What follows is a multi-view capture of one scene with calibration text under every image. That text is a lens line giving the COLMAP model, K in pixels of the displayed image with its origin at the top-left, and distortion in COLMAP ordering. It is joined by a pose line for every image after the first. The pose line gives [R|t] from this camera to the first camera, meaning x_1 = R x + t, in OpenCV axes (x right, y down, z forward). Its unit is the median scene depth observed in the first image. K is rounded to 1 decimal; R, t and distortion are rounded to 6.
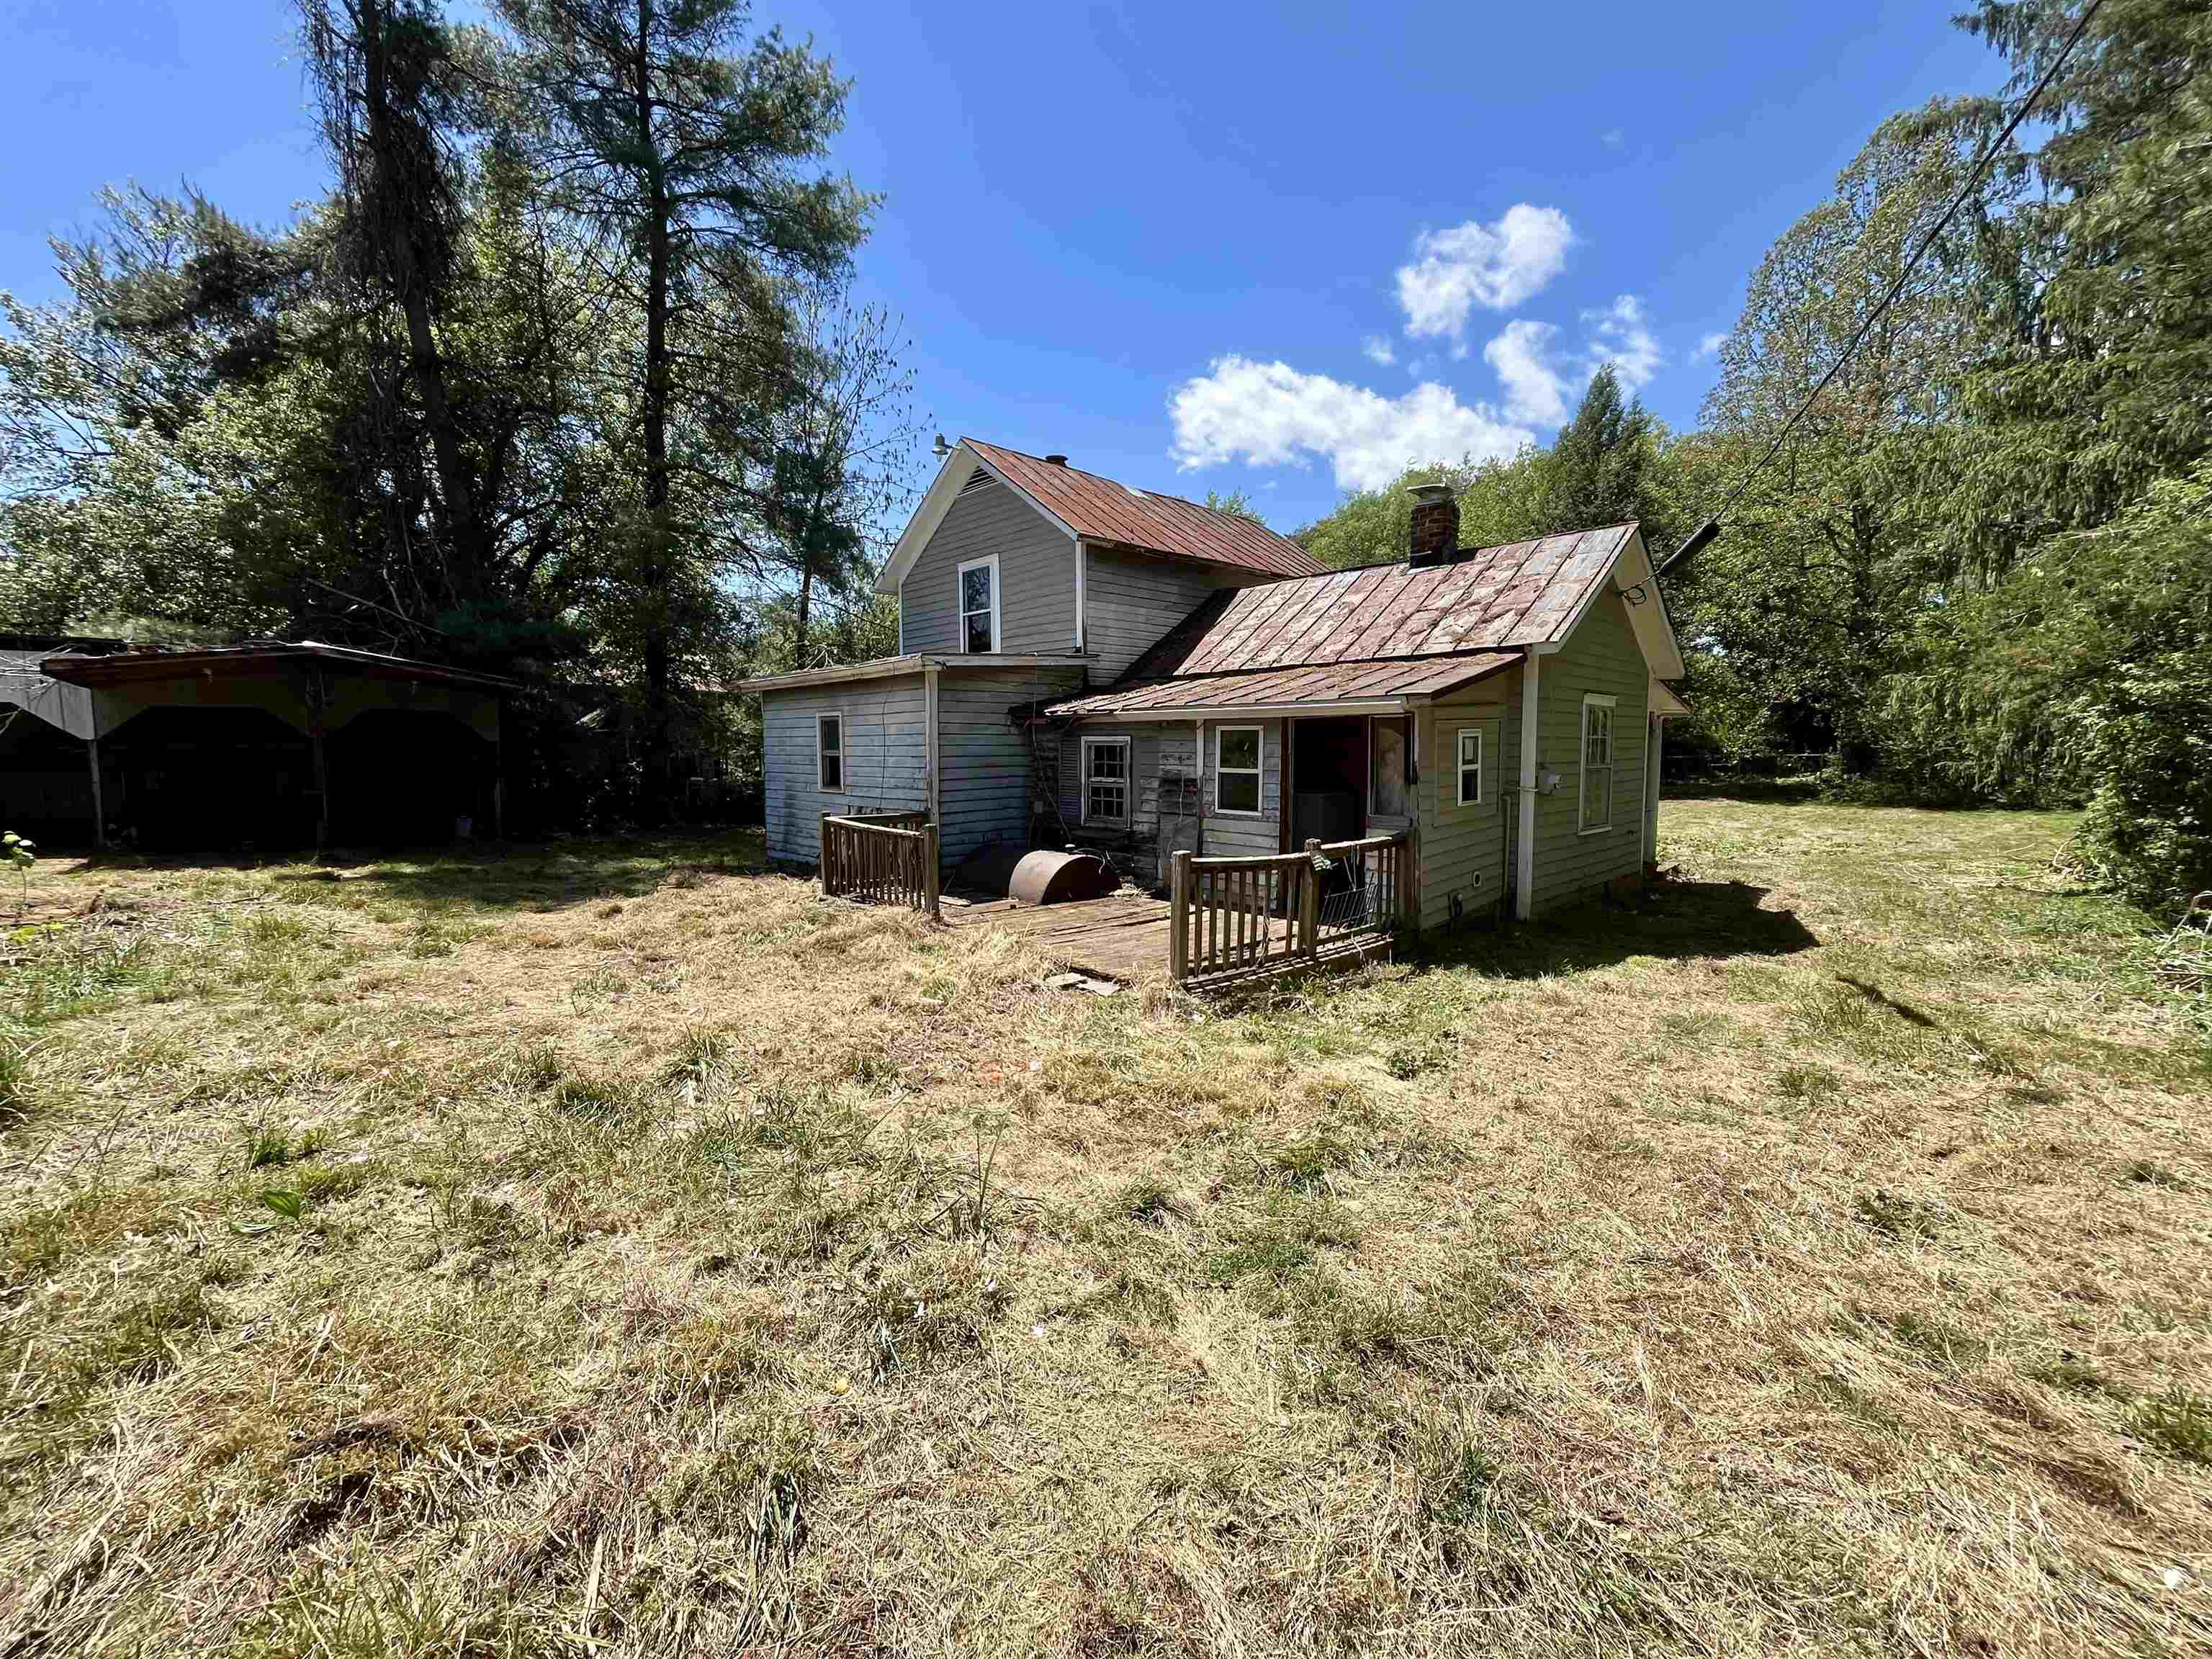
lens RADIAL K [[898.3, 0, 1106.0], [0, 898.3, 832.1], [0, 0, 1]] dist [-0.002549, 0.000117]
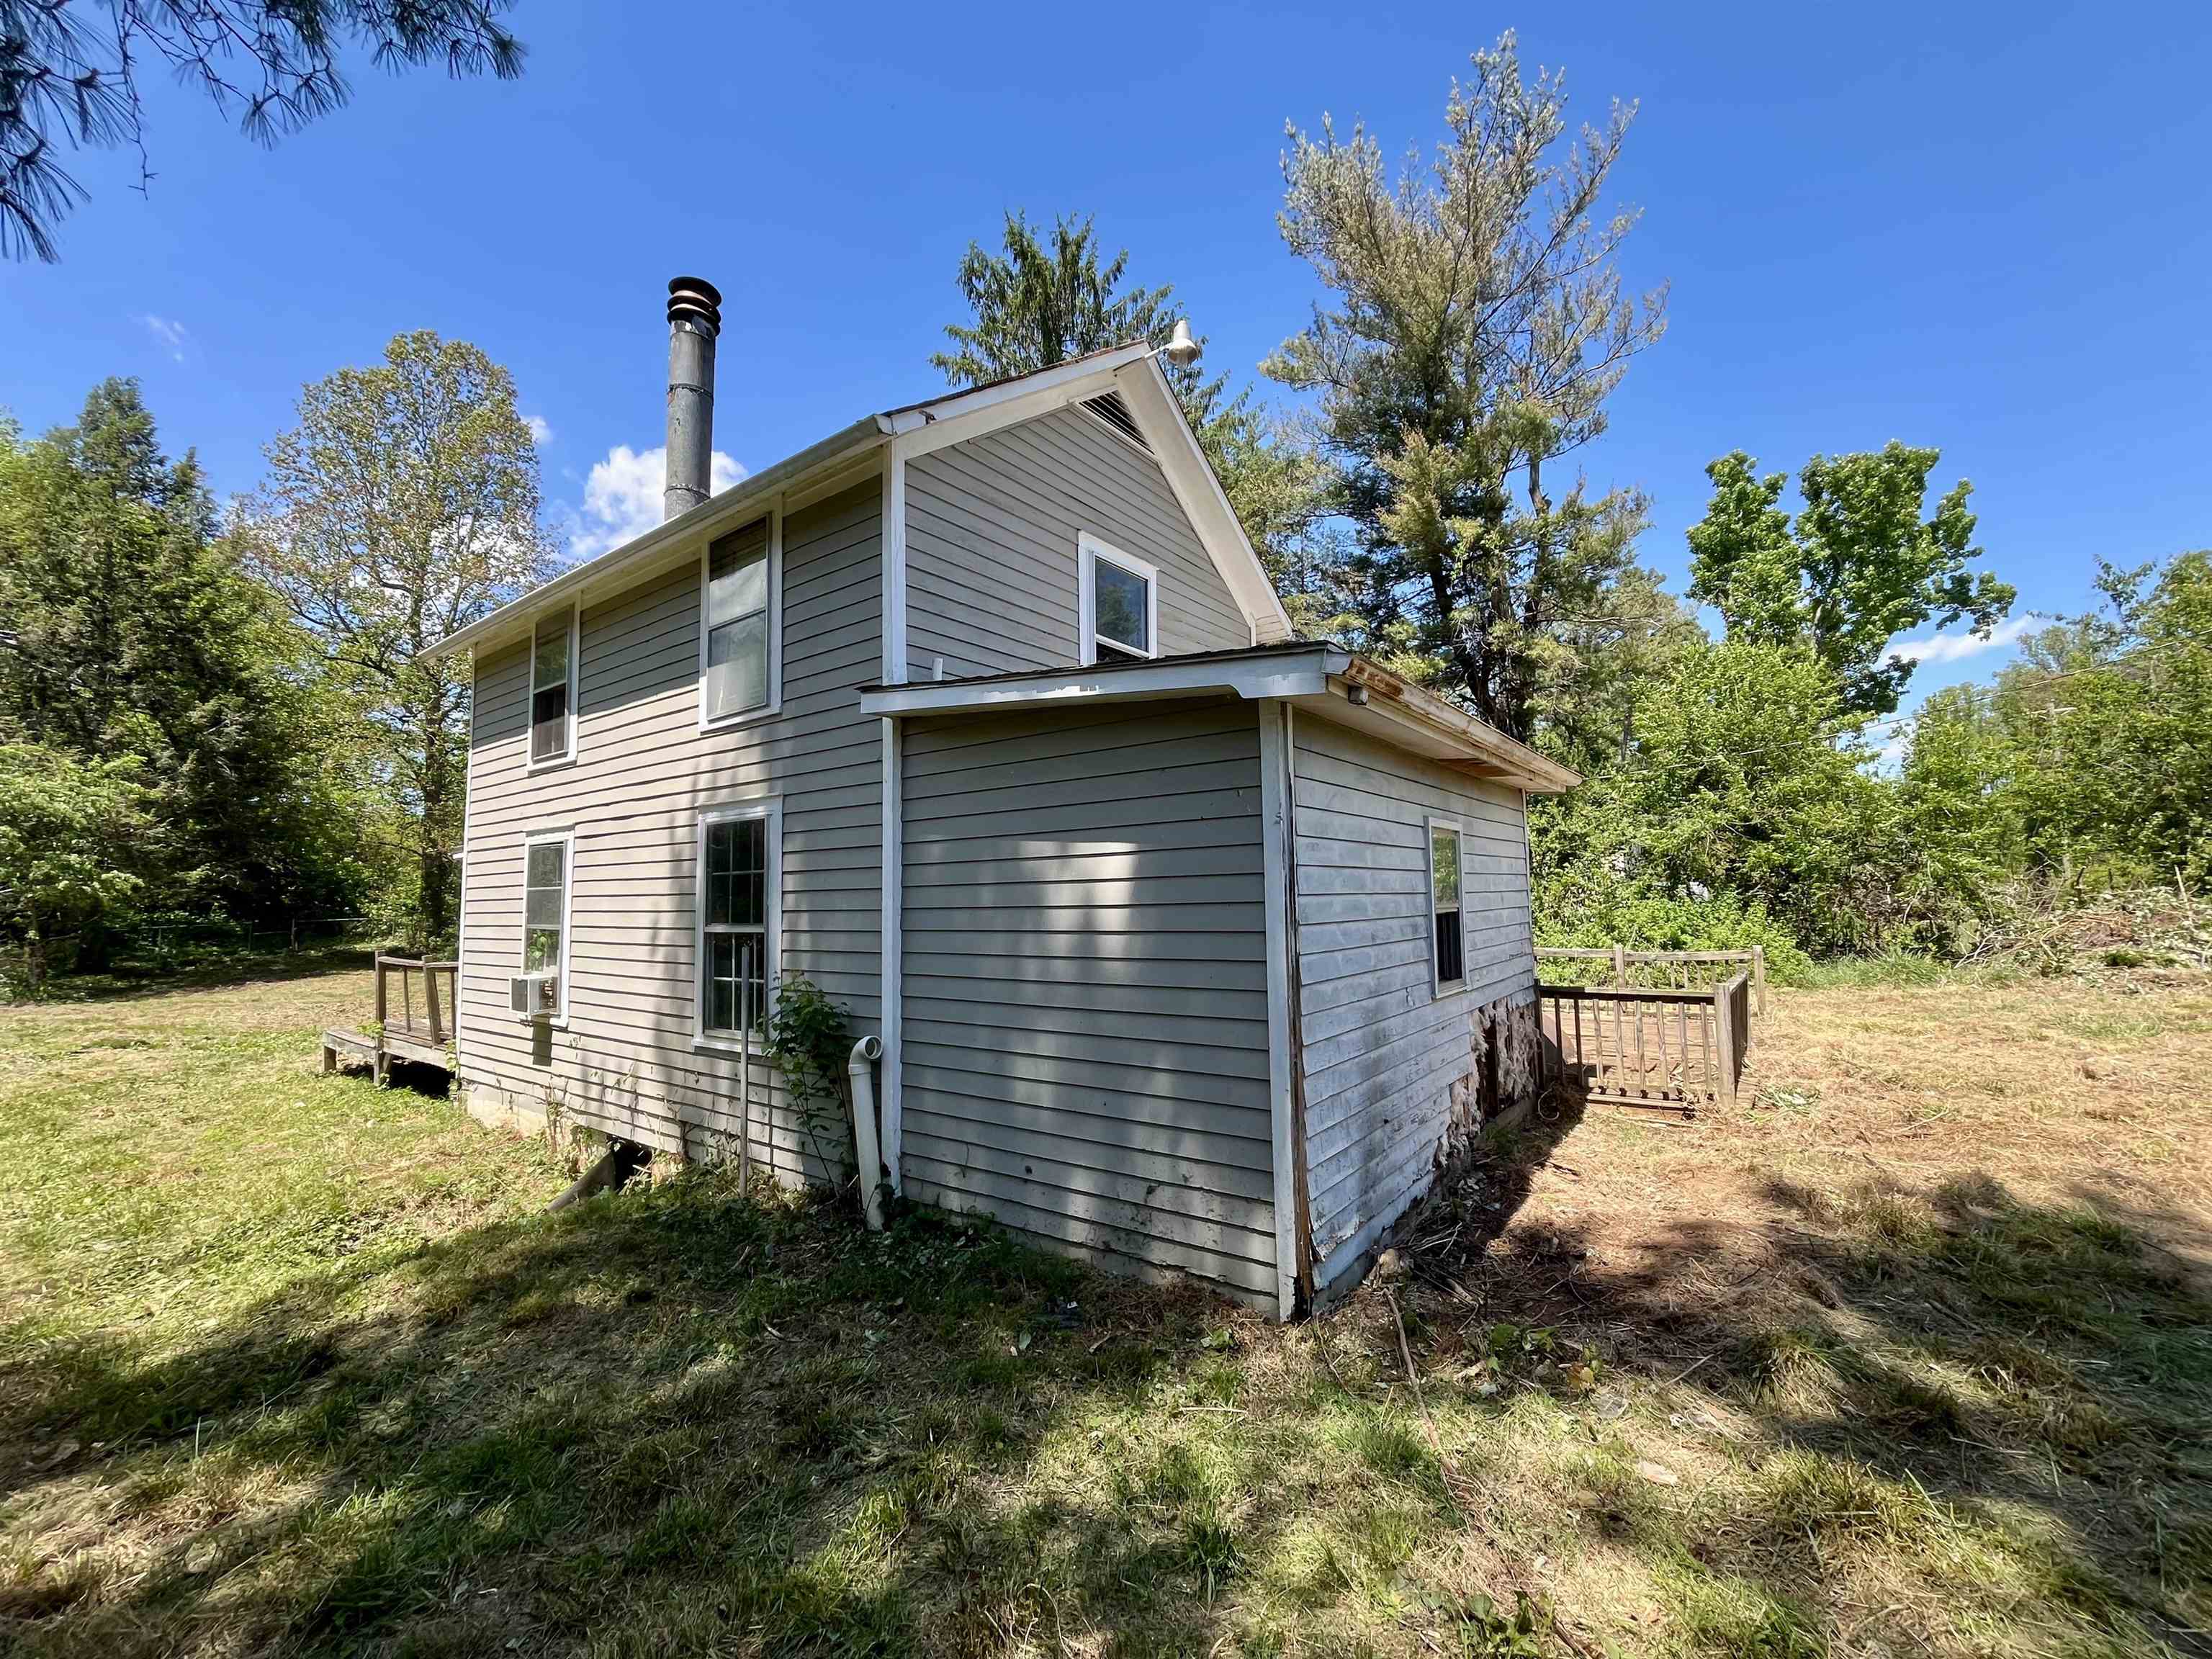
lens RADIAL K [[898.3, 0, 1097.5], [0, 898.3, 831.5], [0, 0, 1]] dist [-0.002549, 0.000117]
pose [[-0.158250, 0.077272, 0.984371, -0.942964], [0.104667, 0.992629, -0.061094, -0.150195], [-0.981836, 0.093363, -0.165172, 1.596282]]
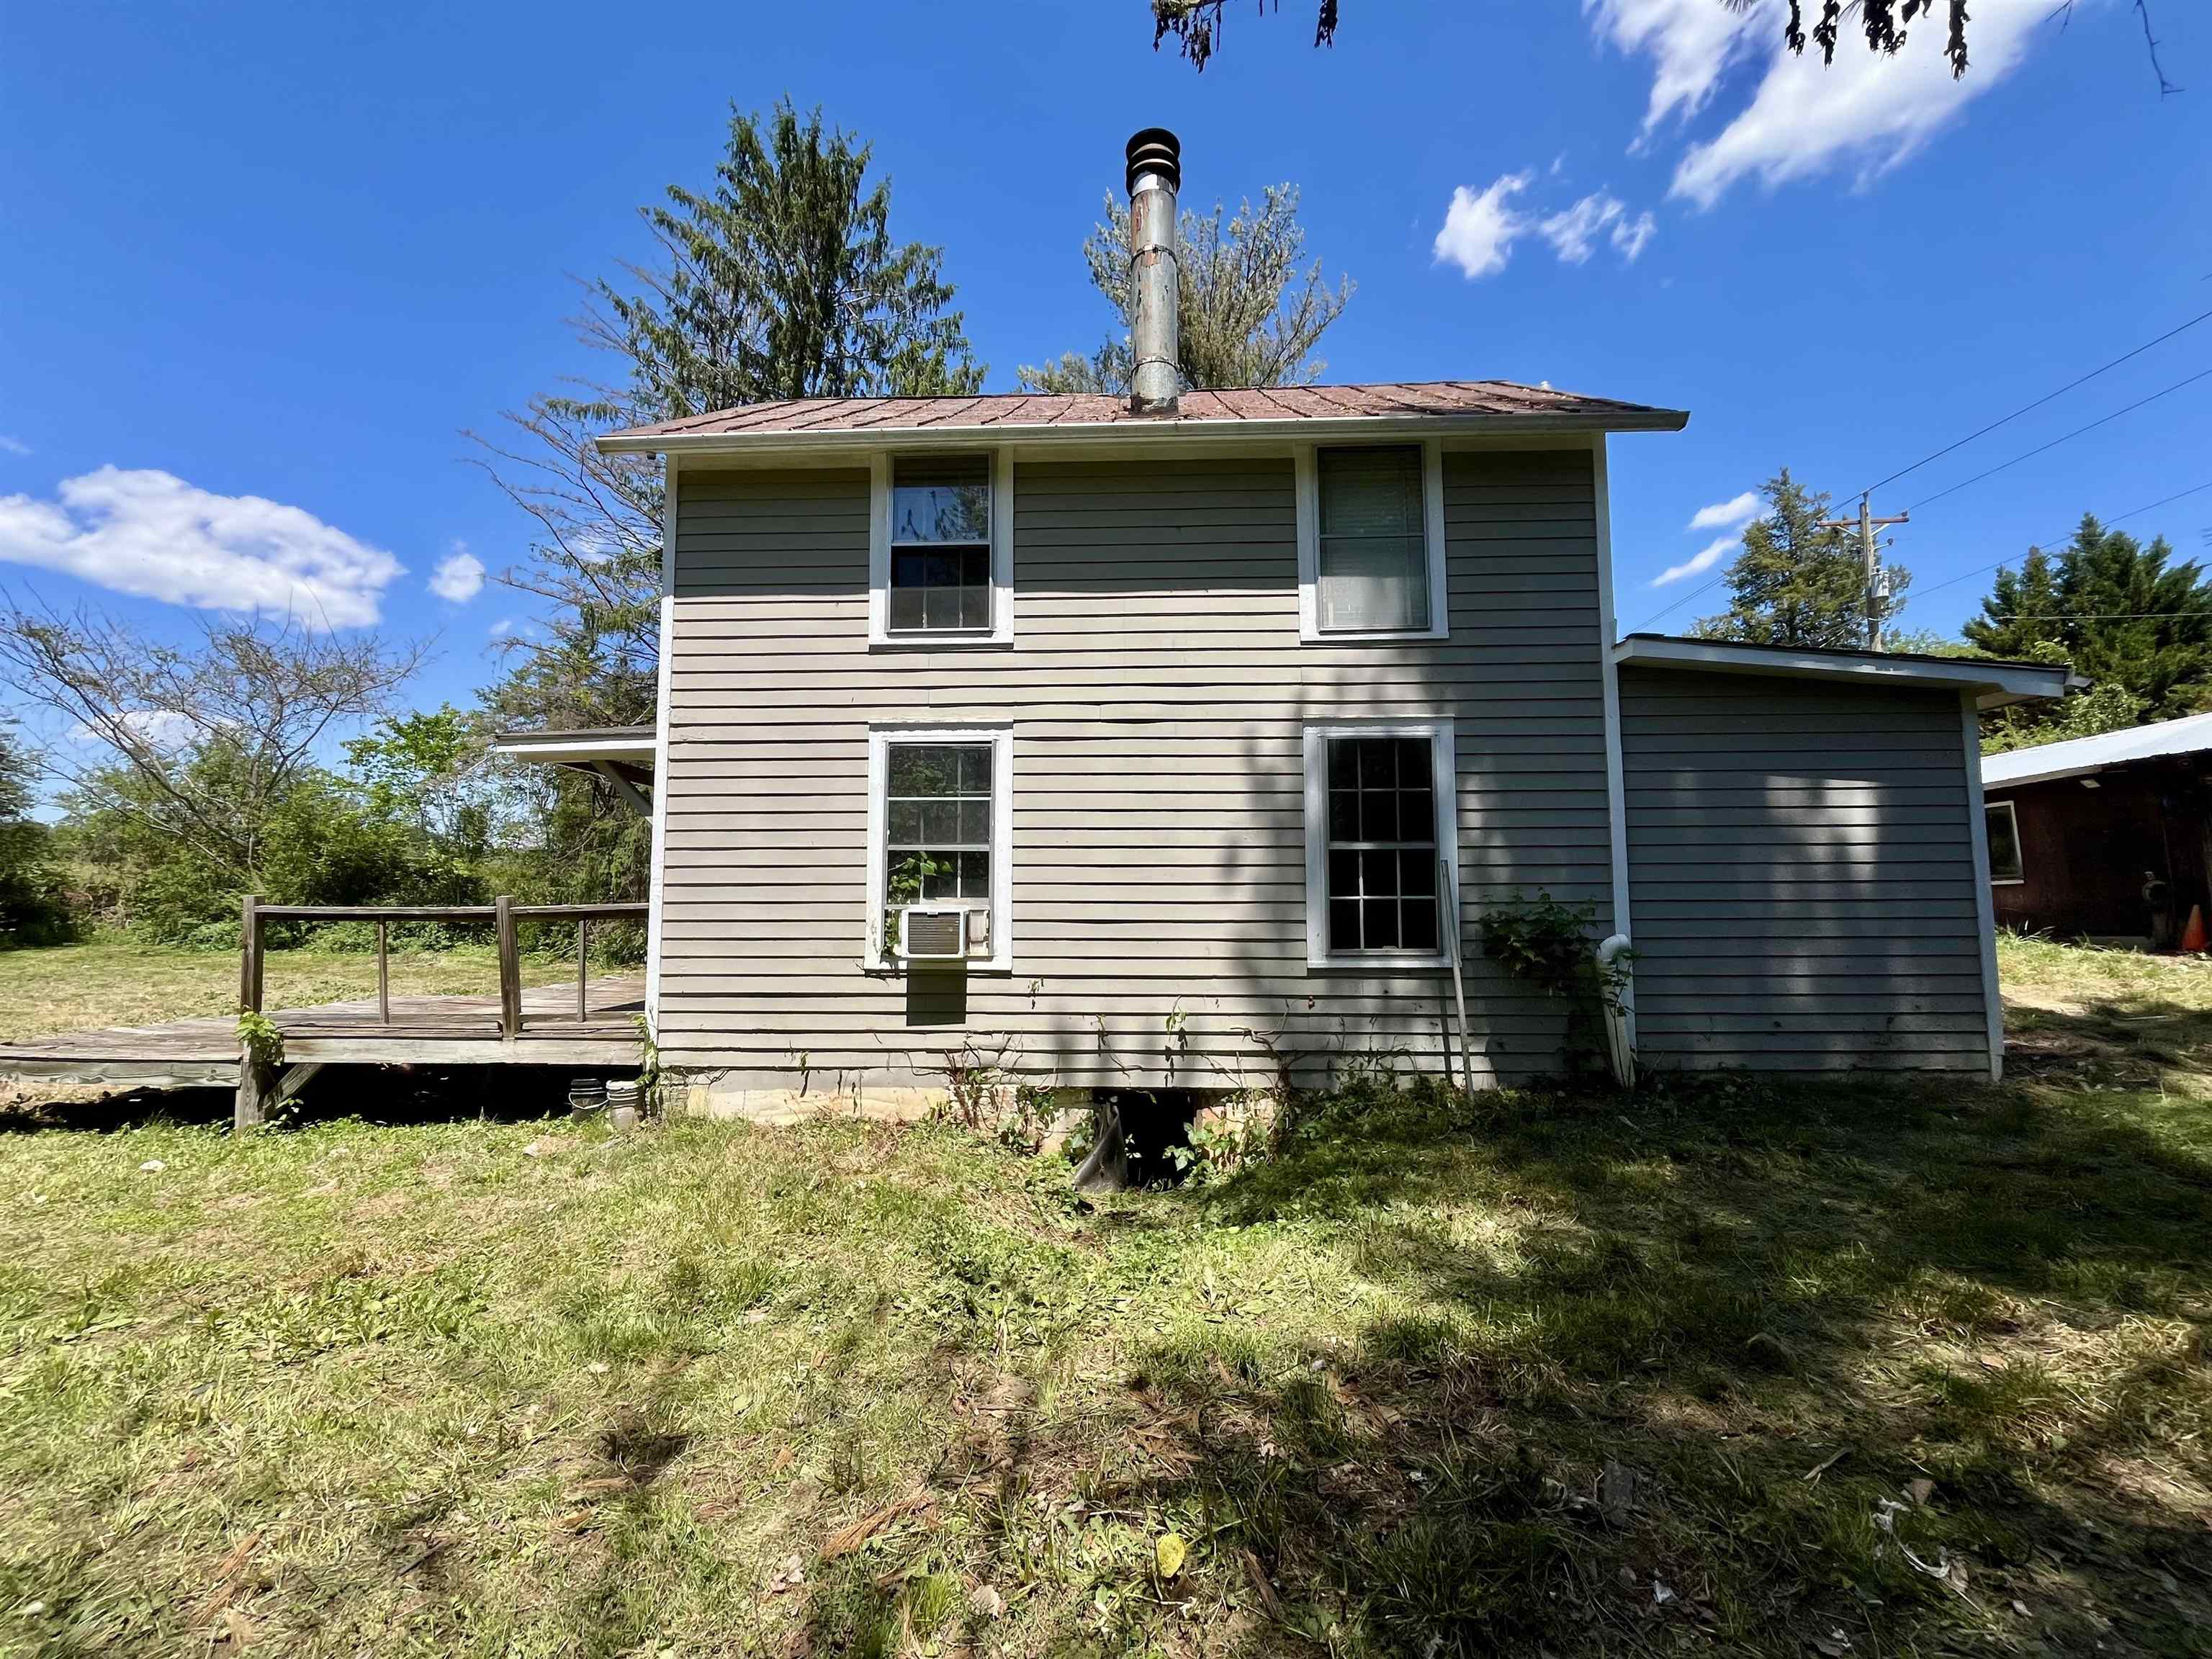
lens RADIAL K [[898.3, 0, 1104.6], [0, 898.3, 819.2], [0, 0, 1]] dist [-0.002549, 0.000117]
pose [[-0.691367, 0.054820, 0.720421, -0.581741], [0.066450, 0.997716, -0.012150, -0.172229], [-0.719441, 0.039472, -0.693431, 2.351410]]
